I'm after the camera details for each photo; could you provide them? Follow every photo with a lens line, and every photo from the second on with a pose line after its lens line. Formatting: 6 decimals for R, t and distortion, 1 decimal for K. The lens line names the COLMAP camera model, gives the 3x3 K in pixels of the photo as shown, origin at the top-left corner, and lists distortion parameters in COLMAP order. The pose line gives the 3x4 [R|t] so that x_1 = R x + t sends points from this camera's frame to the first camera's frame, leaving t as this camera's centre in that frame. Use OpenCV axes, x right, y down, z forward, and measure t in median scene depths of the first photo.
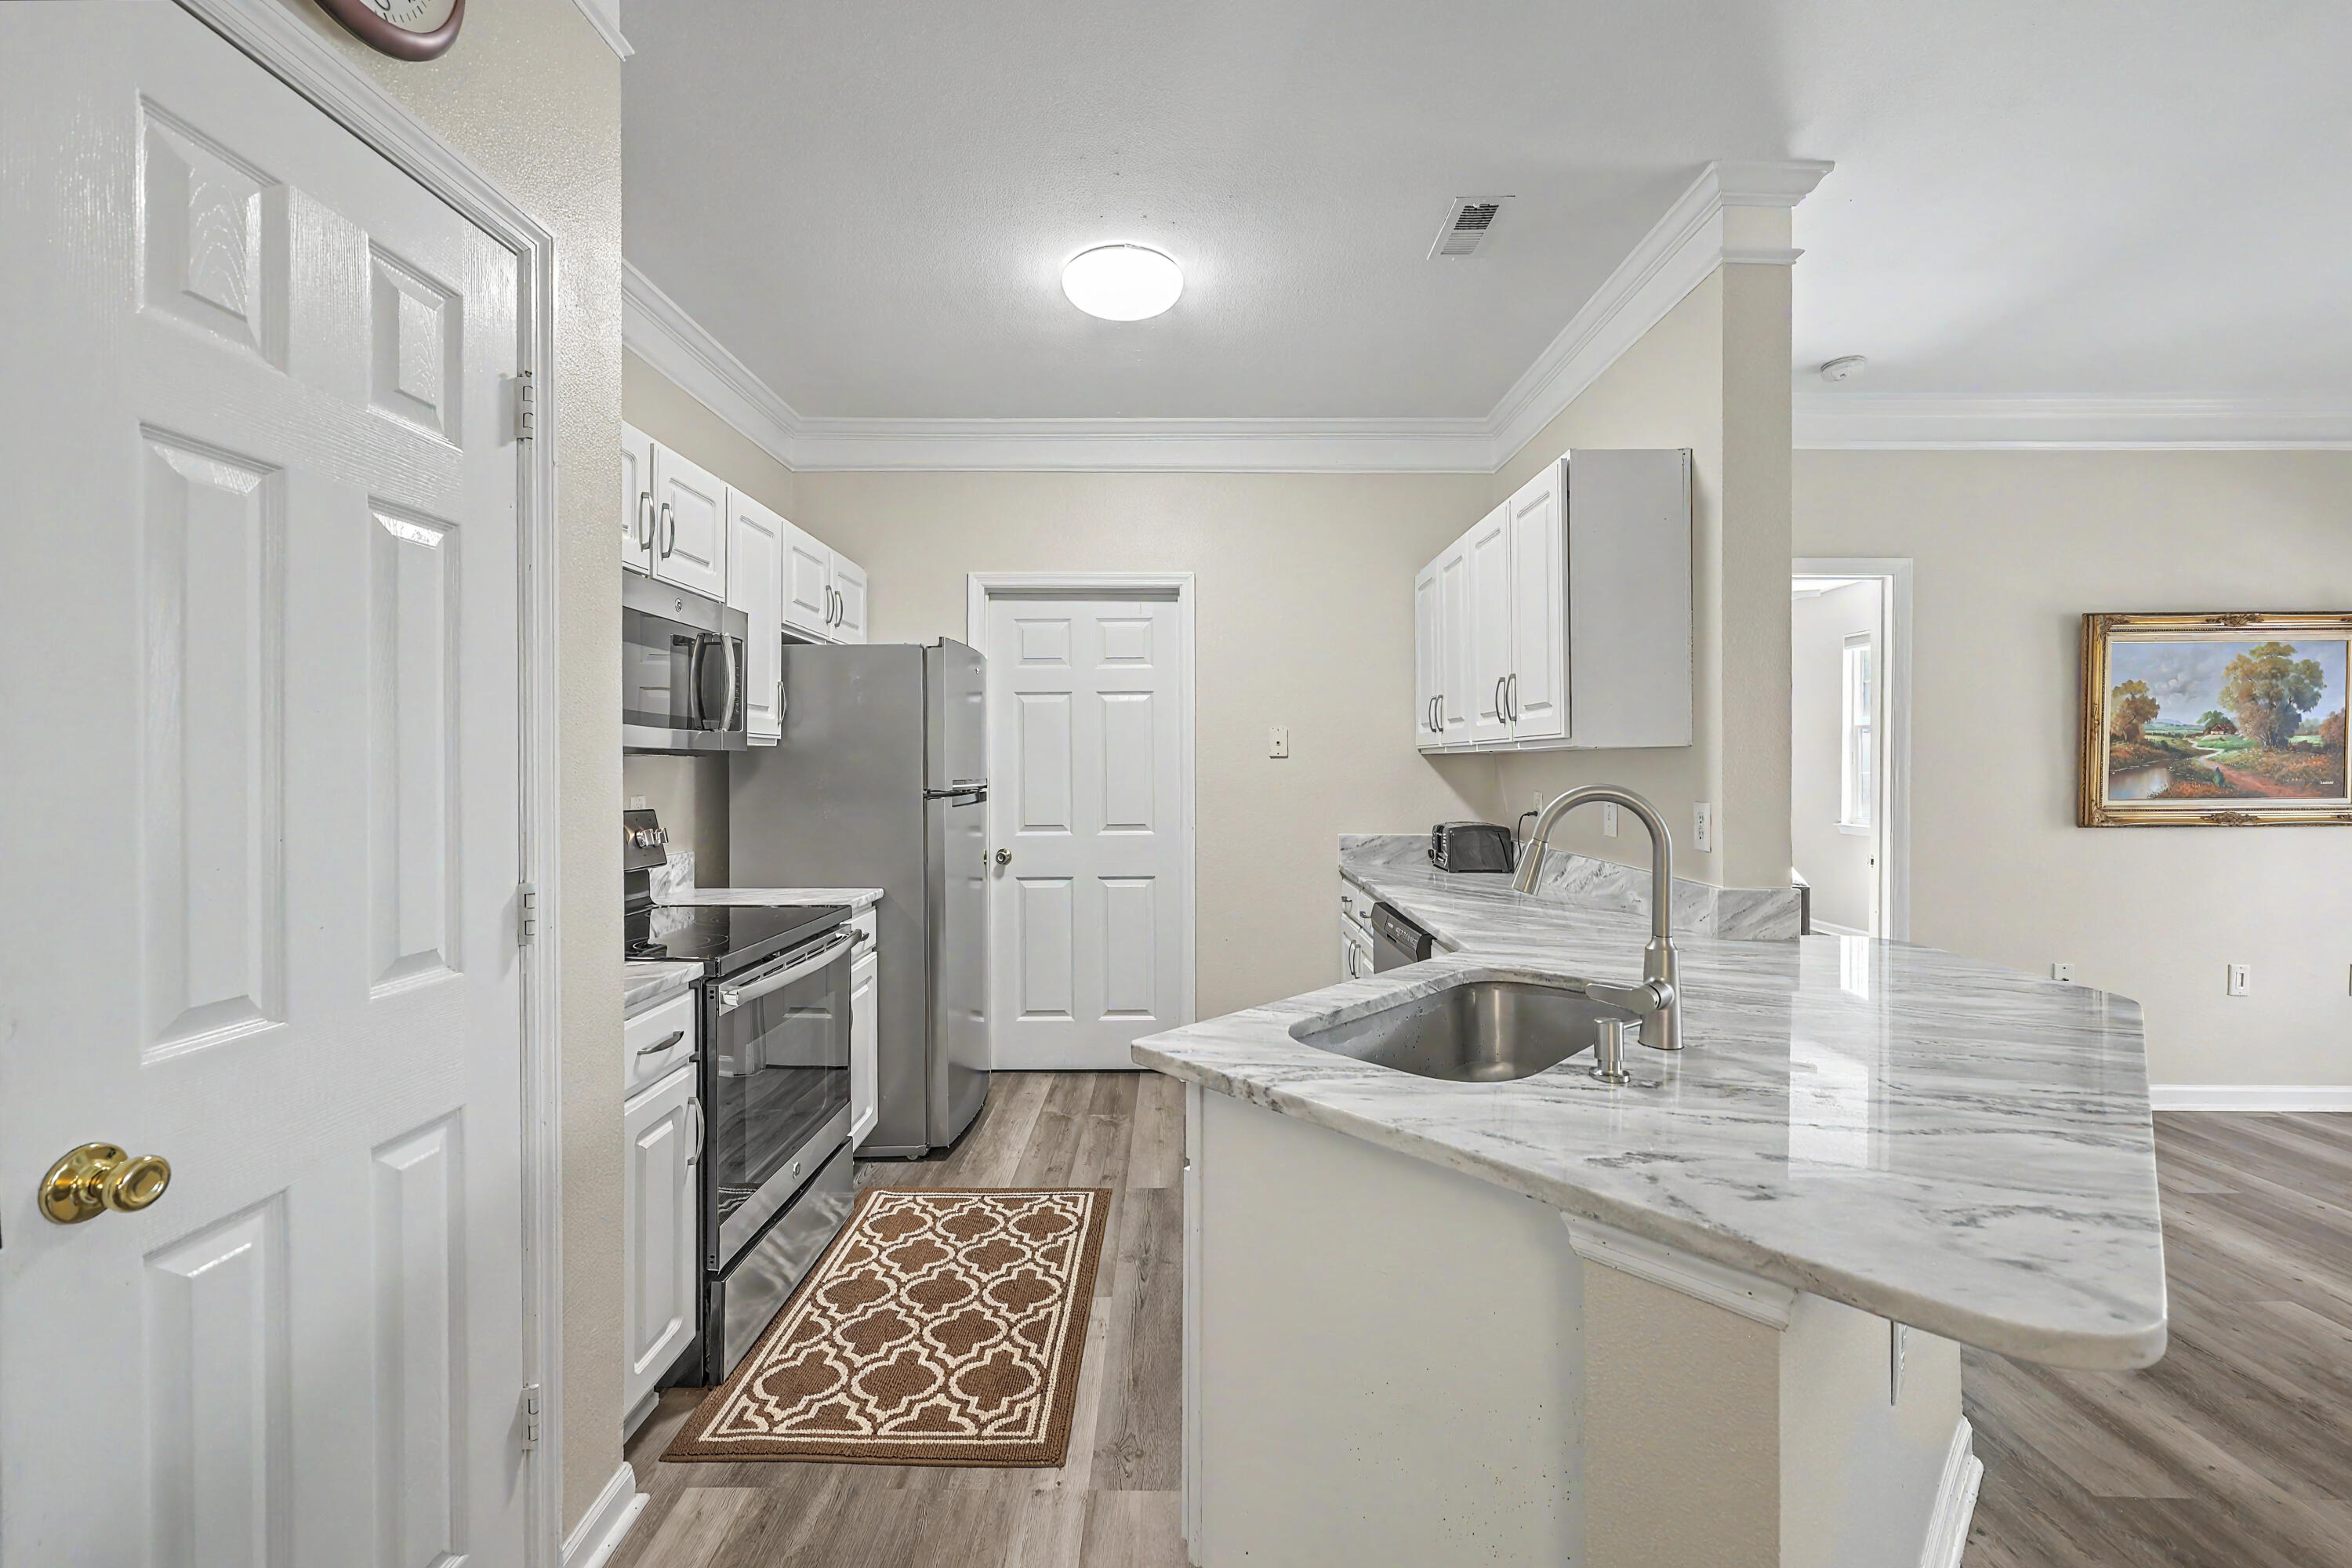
lens RADIAL K [[950.8, 0, 1176.7], [0, 950.8, 768.1], [0, 0, 1]] dist [-0.006582, 0.001306]
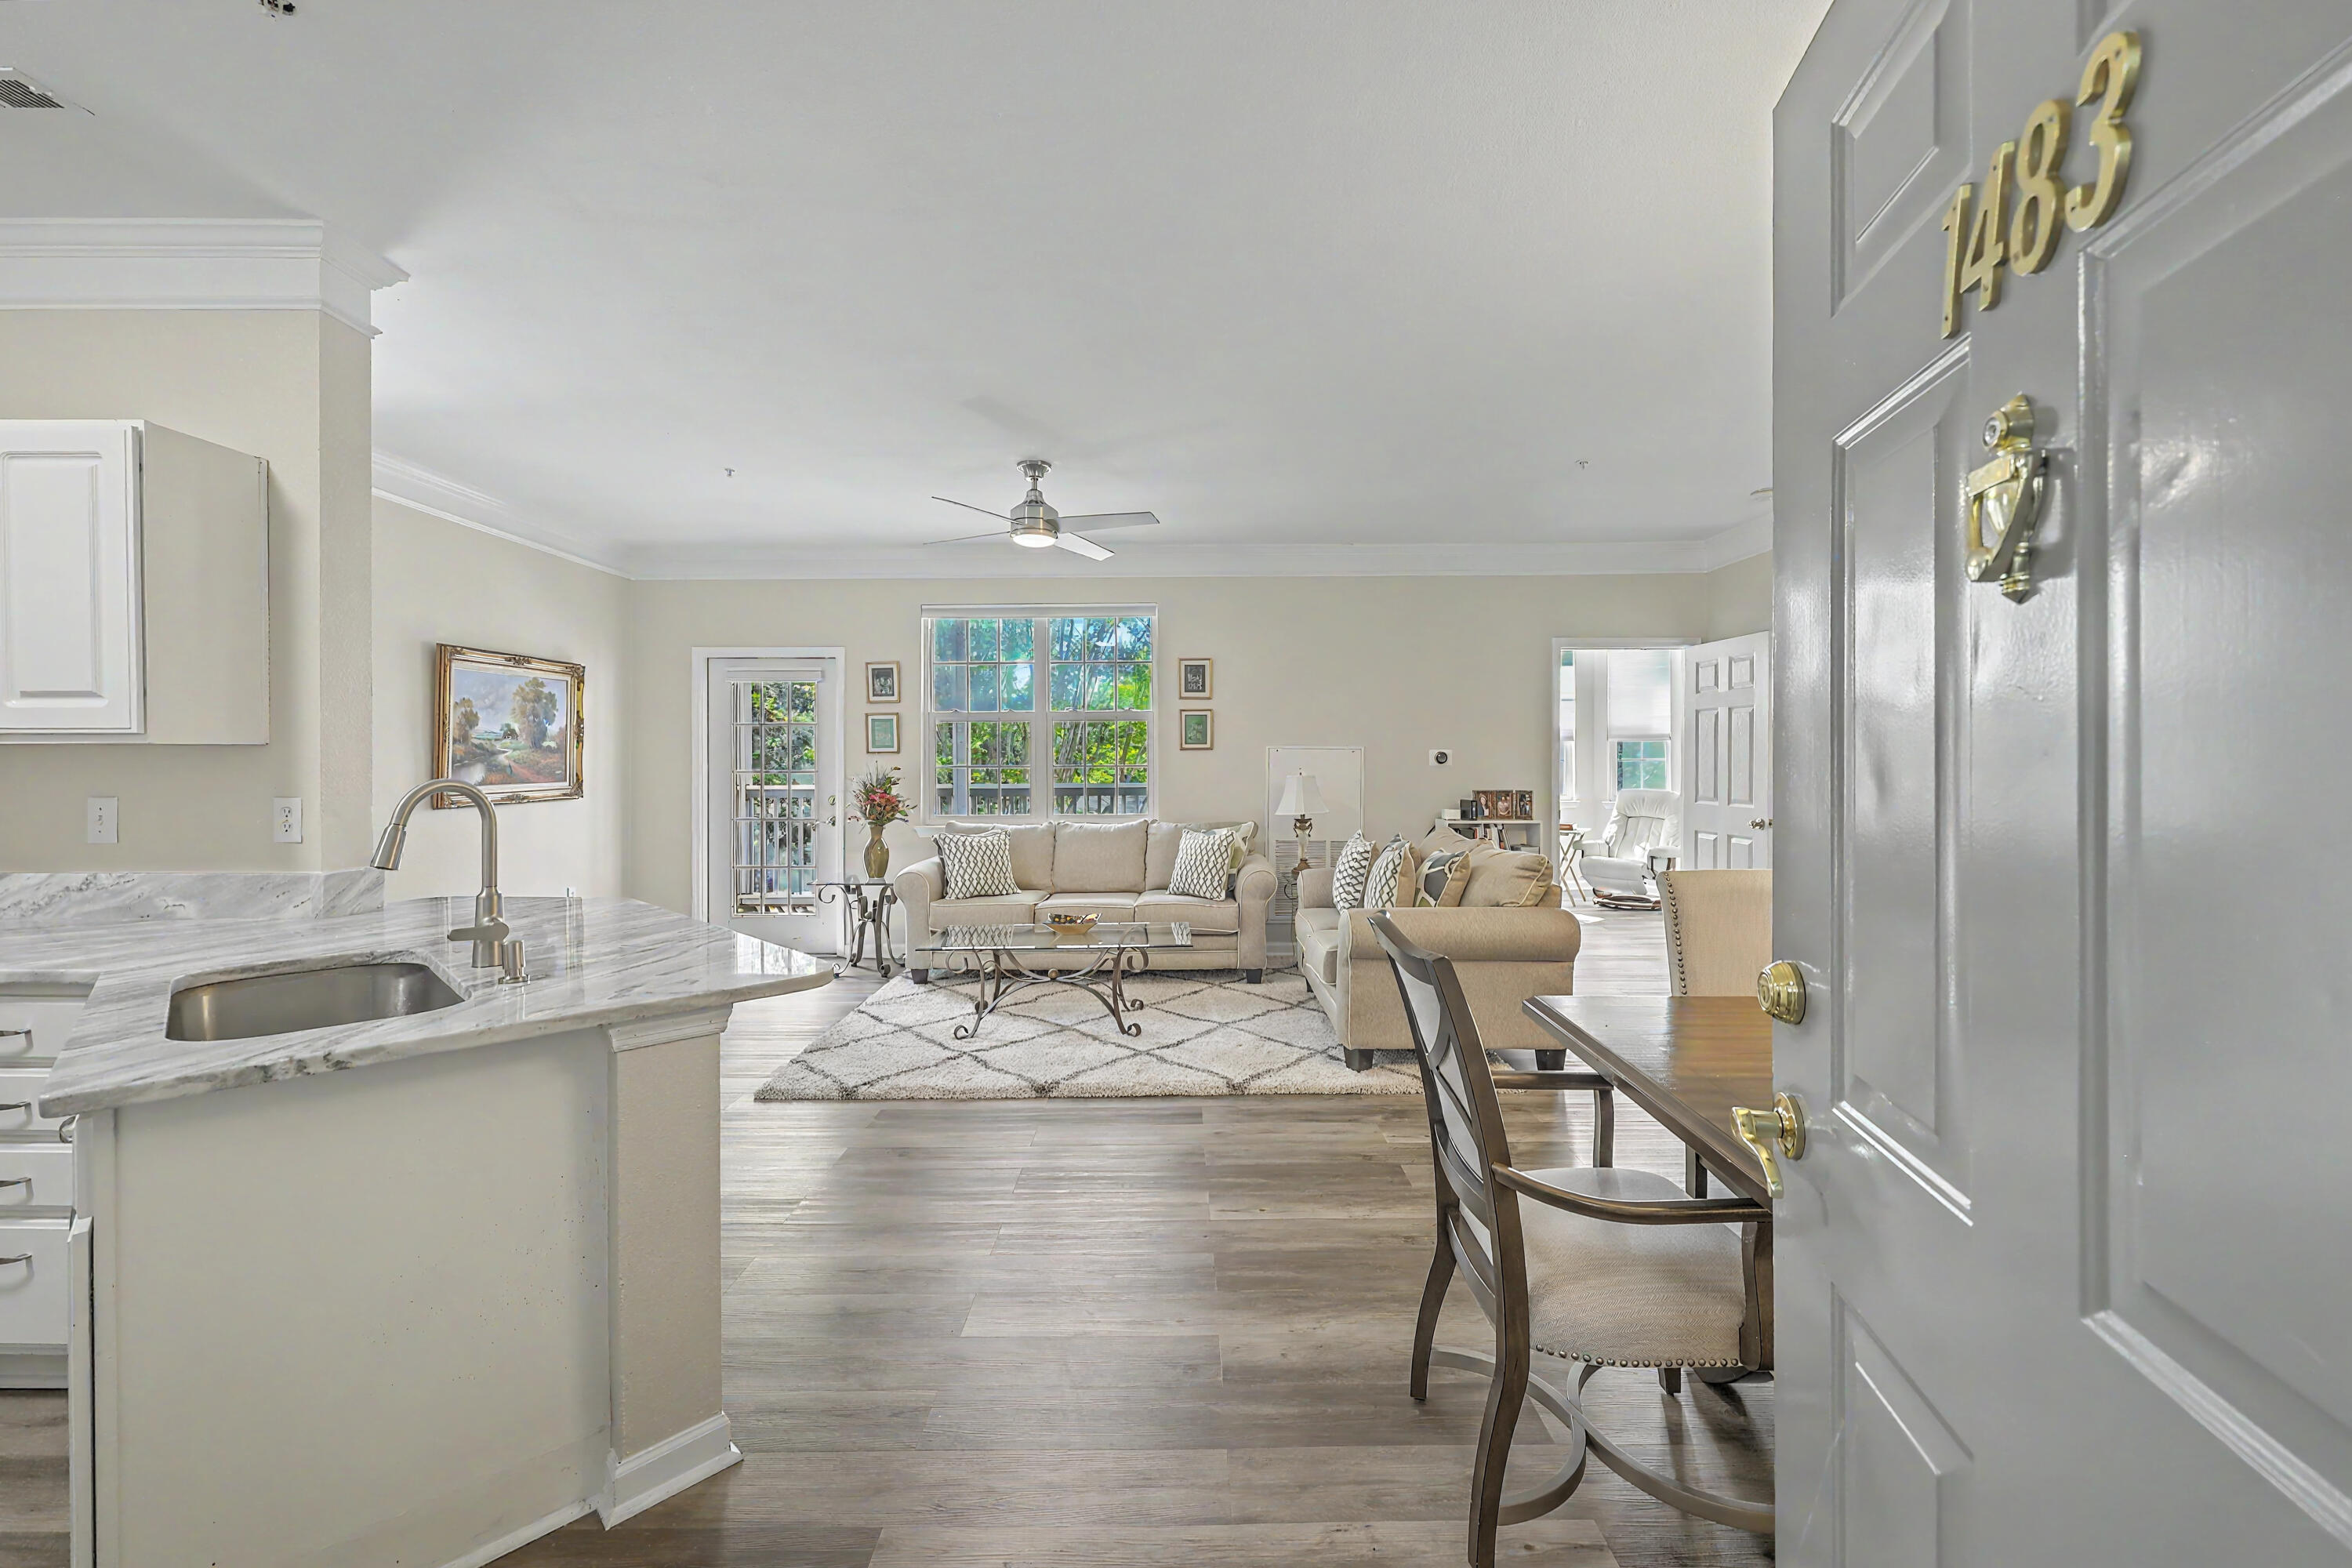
lens RADIAL K [[950.8, 0, 1171.4], [0, 950.8, 762.9], [0, 0, 1]] dist [-0.006582, 0.001306]
pose [[-0.004624, -0.003904, 0.999982, -0.340961], [0.004311, 0.999983, 0.003924, -0.001367], [-0.999980, 0.004329, -0.004607, 0.006514]]
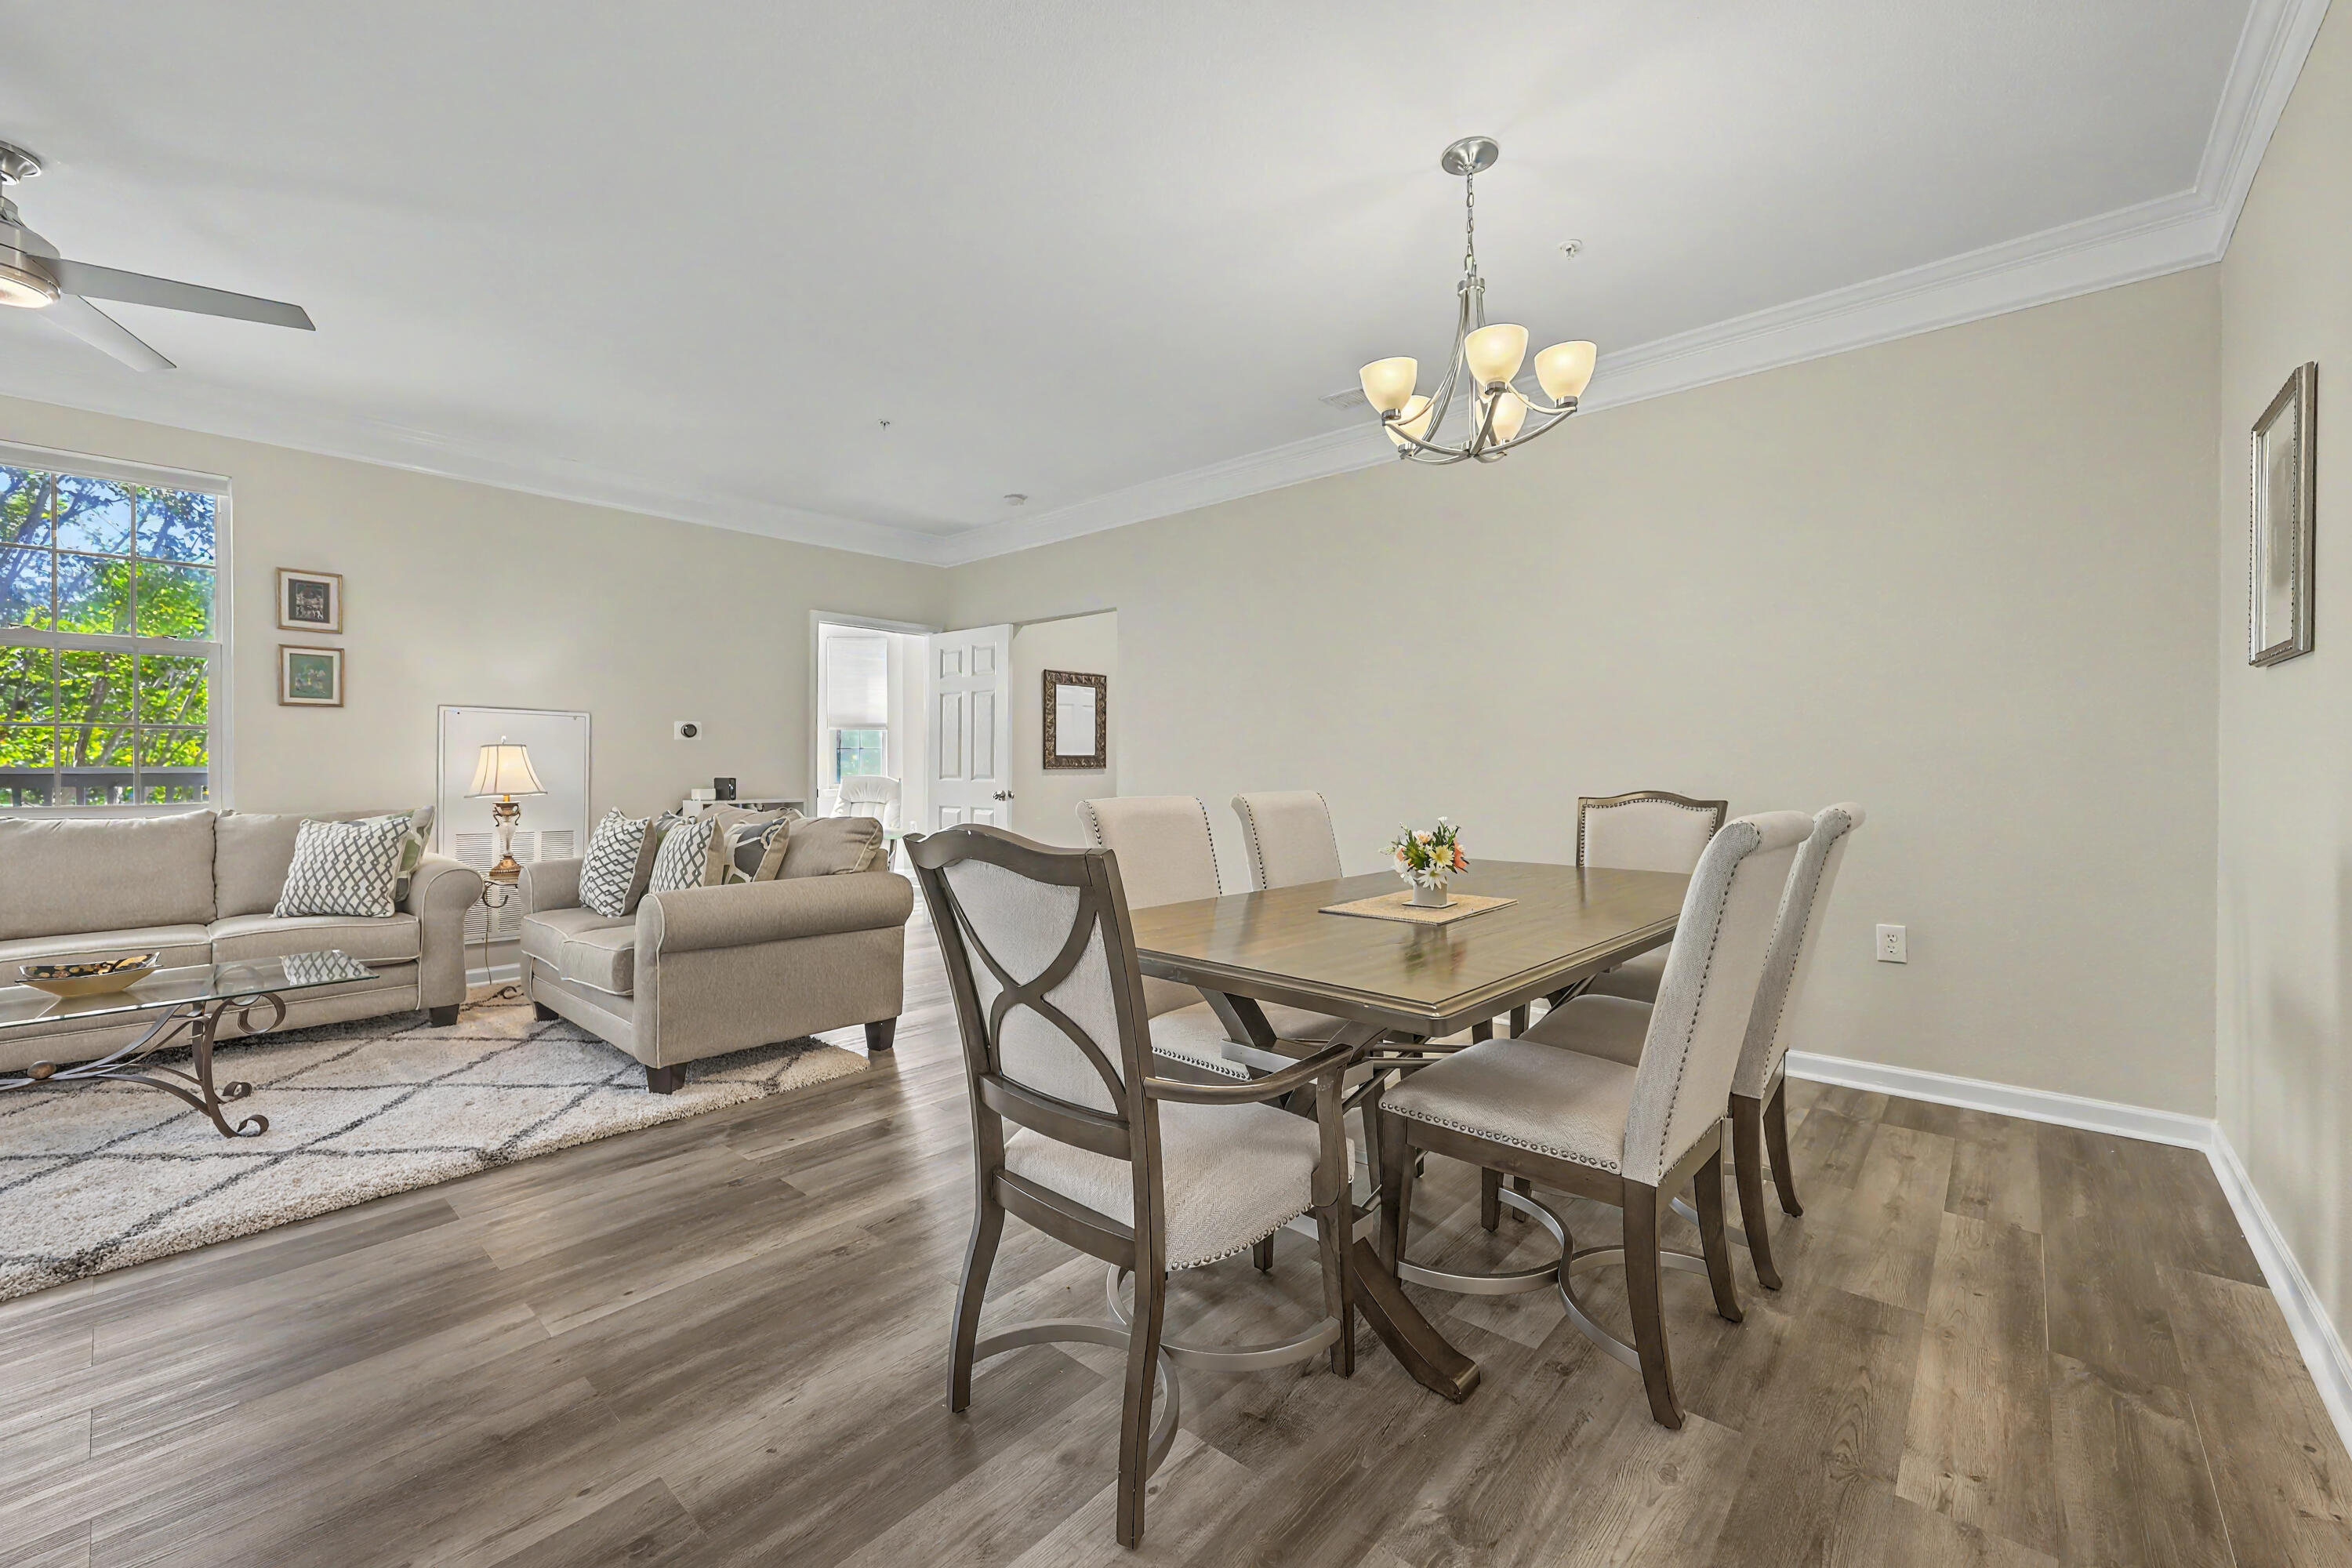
lens RADIAL K [[950.8, 0, 1176.0], [0, 950.8, 777.5], [0, 0, 1]] dist [-0.006582, 0.001306]
pose [[-0.753234, -0.009552, 0.657684, -0.179310], [-0.002739, 0.999931, 0.011386, 0.054656], [-0.657747, 0.006775, -0.753208, 0.134779]]
